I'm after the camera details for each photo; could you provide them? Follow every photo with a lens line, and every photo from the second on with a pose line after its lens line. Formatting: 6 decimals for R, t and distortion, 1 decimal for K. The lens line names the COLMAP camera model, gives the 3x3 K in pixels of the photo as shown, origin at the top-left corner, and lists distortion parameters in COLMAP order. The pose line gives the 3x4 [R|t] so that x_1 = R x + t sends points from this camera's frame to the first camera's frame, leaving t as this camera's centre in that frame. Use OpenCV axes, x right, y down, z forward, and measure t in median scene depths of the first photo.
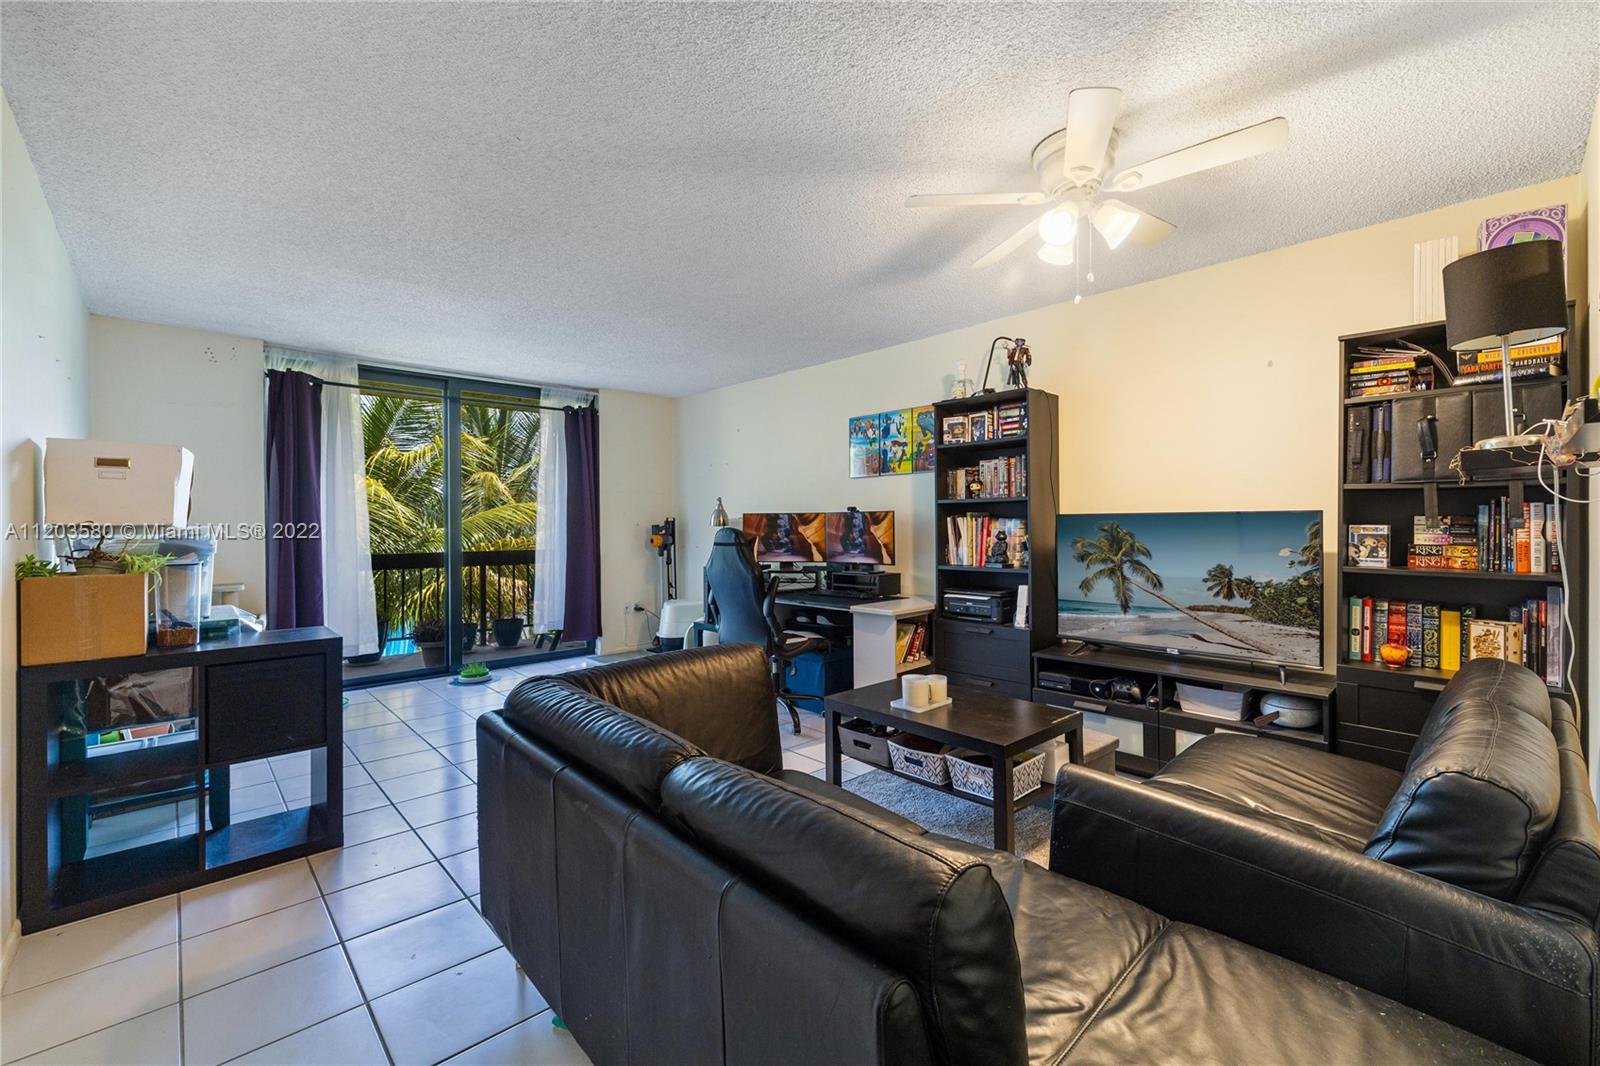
lens RADIAL K [[671.4, 0, 803.4], [0, 671.4, 524.9], [0, 0, 1]] dist [-0.002021, 0.000039]
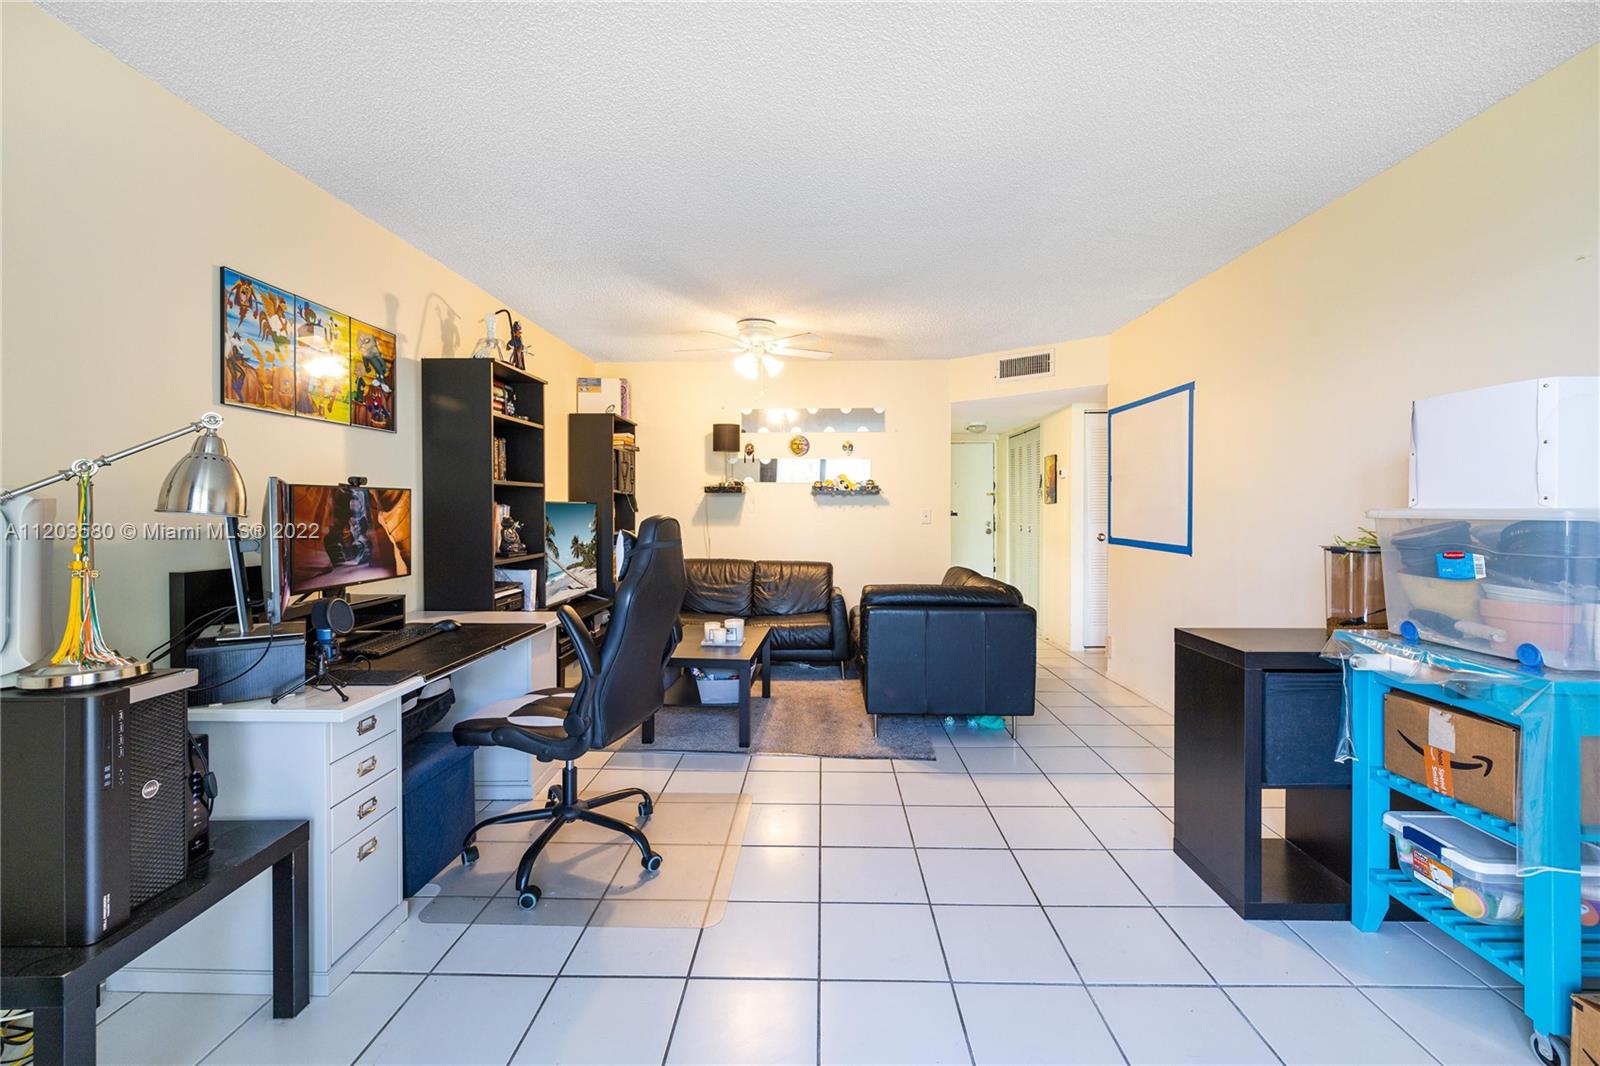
lens RADIAL K [[671.4, 0, 803.4], [0, 671.4, 524.9], [0, 0, 1]] dist [-0.002021, 0.000039]
pose [[-0.706797, -0.013031, 0.707296, -0.550812], [0.002708, 0.999773, 0.021125, 0.000744], [-0.707411, 0.016847, -0.706602, 1.137088]]
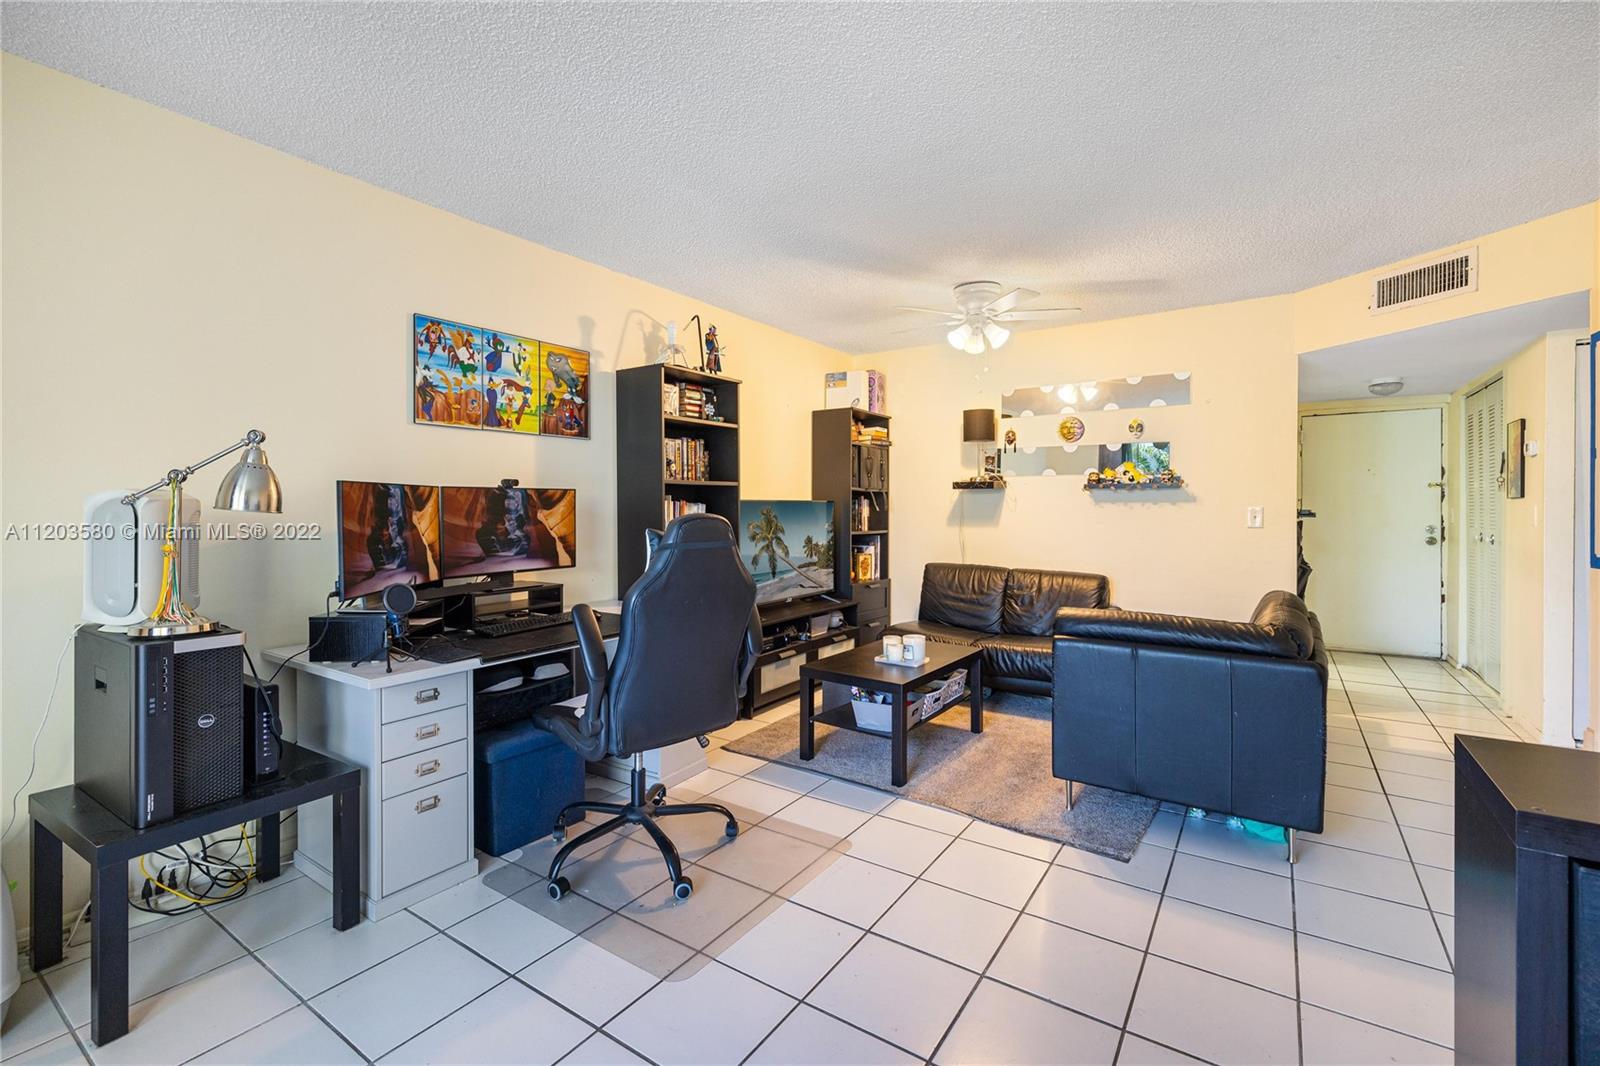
lens RADIAL K [[699.8, 0, 799.7], [0, 699.8, 522.6], [0, 0, 1]] dist [0.001108, 0.000031]
pose [[-0.215351, -0.016567, 0.976396, -0.604707], [0.000929, 0.999852, 0.017170, 0.001757], [-0.976536, 0.004605, -0.215303, 0.891417]]
